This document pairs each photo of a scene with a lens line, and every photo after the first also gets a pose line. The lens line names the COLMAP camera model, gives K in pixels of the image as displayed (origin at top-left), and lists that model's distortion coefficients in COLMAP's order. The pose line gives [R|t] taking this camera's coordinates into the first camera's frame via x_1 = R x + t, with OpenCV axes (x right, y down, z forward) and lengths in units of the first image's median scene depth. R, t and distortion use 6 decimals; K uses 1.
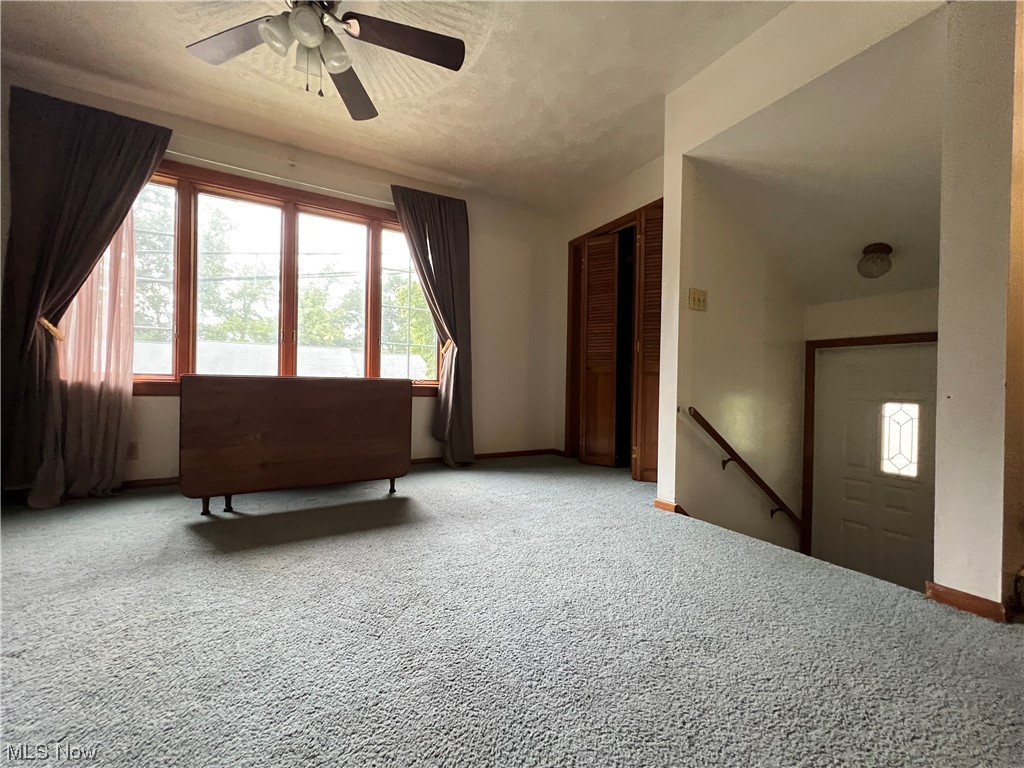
lens RADIAL K [[407.9, 0, 512.0], [0, 407.9, 384.0], [0, 0, 1]] dist [-0.001718, -0.000112]
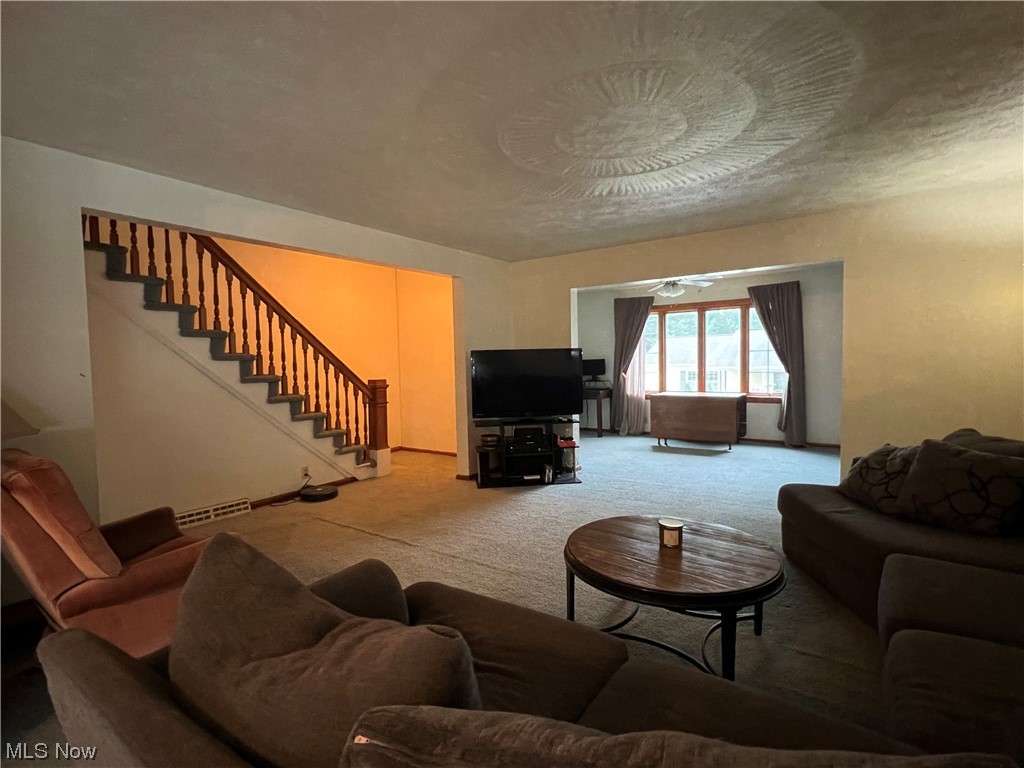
lens RADIAL K [[477.8, 0, 512.0], [0, 477.8, 384.0], [0, 0, 1]] dist [-0.000286, -0.000138]
pose [[0.447032, 0.025011, -0.894168, 1.514043], [0.034147, 0.998403, 0.044998, -0.252527], [0.893866, -0.050648, 0.445464, -1.204175]]
